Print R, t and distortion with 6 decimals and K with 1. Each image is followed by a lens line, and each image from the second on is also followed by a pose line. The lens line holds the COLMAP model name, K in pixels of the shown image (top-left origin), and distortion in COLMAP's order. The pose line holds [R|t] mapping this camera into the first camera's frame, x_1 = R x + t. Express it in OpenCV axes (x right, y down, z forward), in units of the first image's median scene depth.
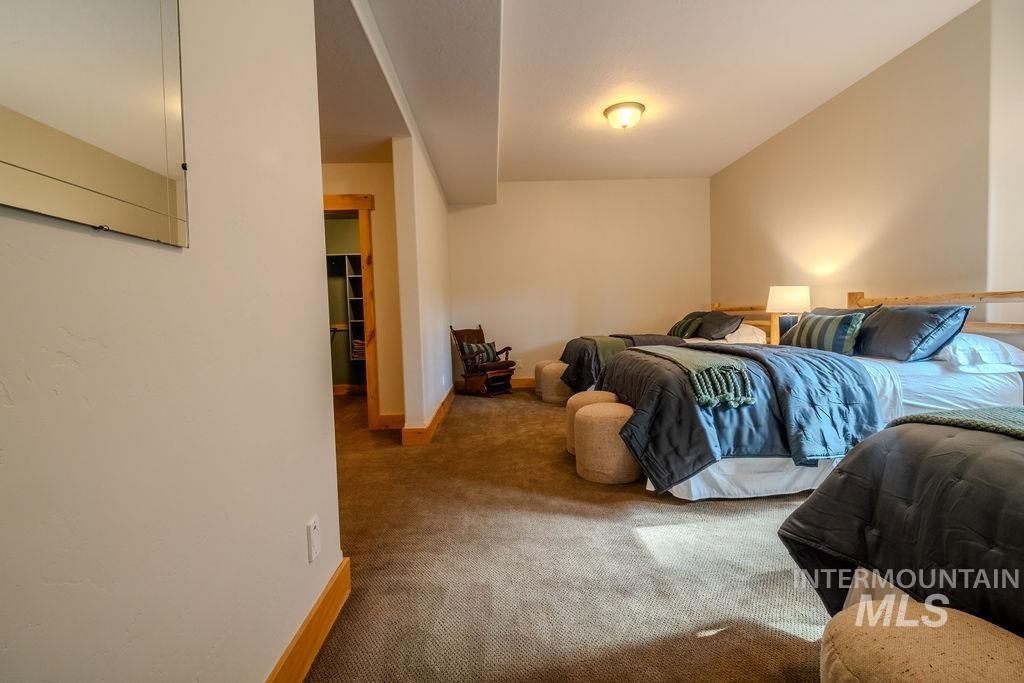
lens RADIAL K [[476.2, 0, 514.3], [0, 476.2, 340.8], [0, 0, 1]] dist [-0.002359, -0.002390]
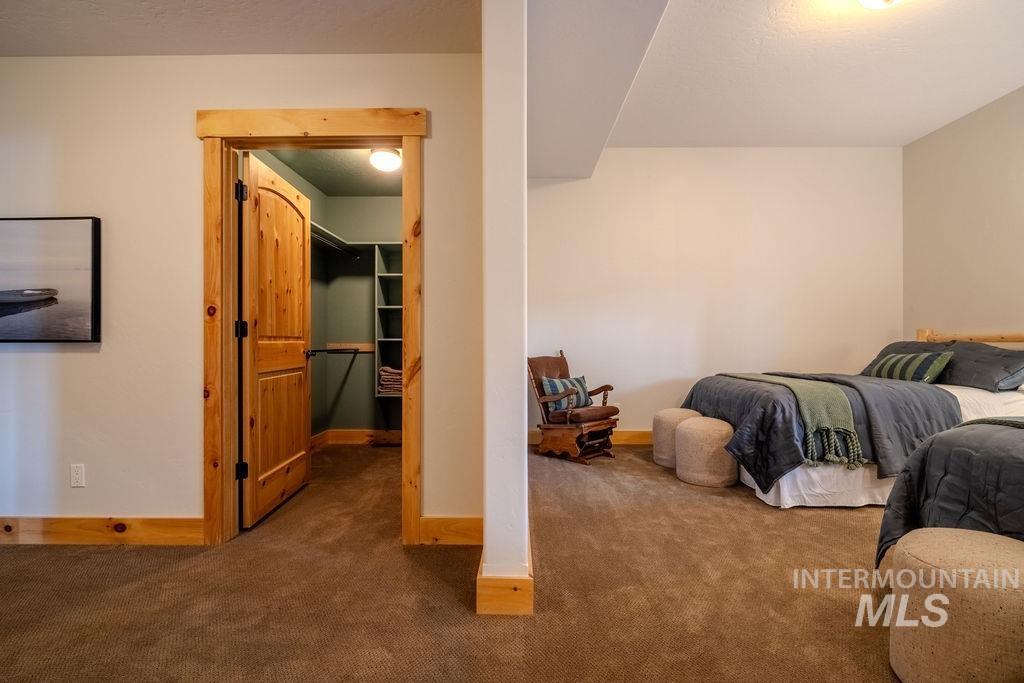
lens RADIAL K [[476.2, 0, 514.3], [0, 476.2, 340.8], [0, 0, 1]] dist [-0.002359, -0.002390]
pose [[0.998147, 0.030714, -0.052521, -0.113724], [-0.033190, 0.998345, -0.046955, -0.014129], [0.050992, 0.048611, 0.997515, 0.330653]]
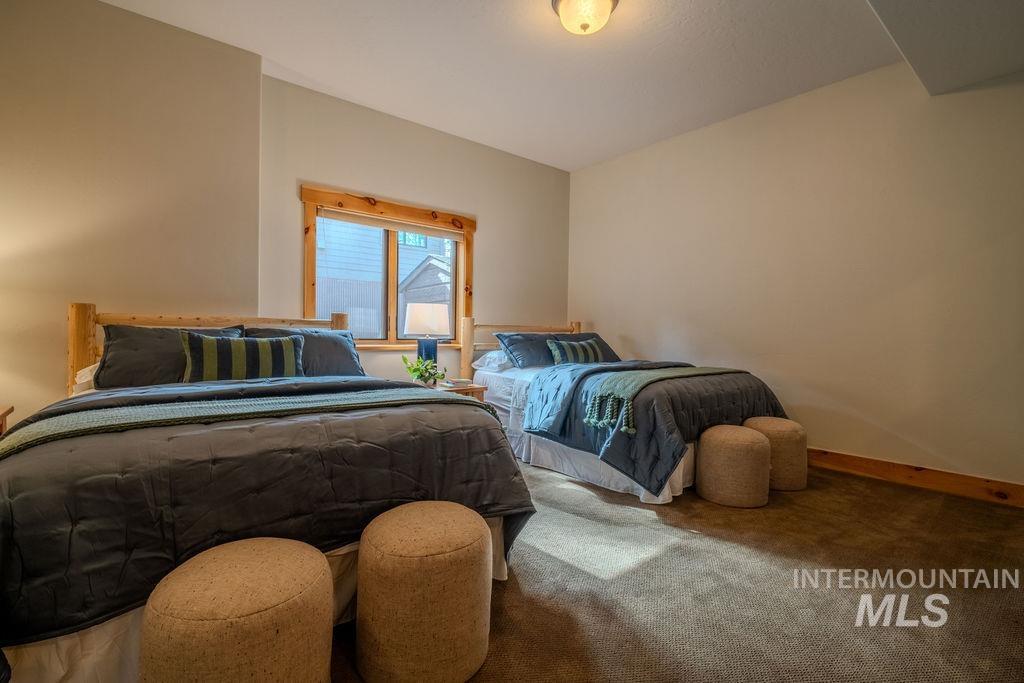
lens RADIAL K [[476.2, 0, 514.3], [0, 476.2, 340.8], [0, 0, 1]] dist [-0.002359, -0.002390]
pose [[-0.595724, 0.009052, 0.803138, -0.120696], [0.044233, 0.998789, 0.021552, -0.023126], [-0.801970, 0.048365, -0.595403, 0.565022]]
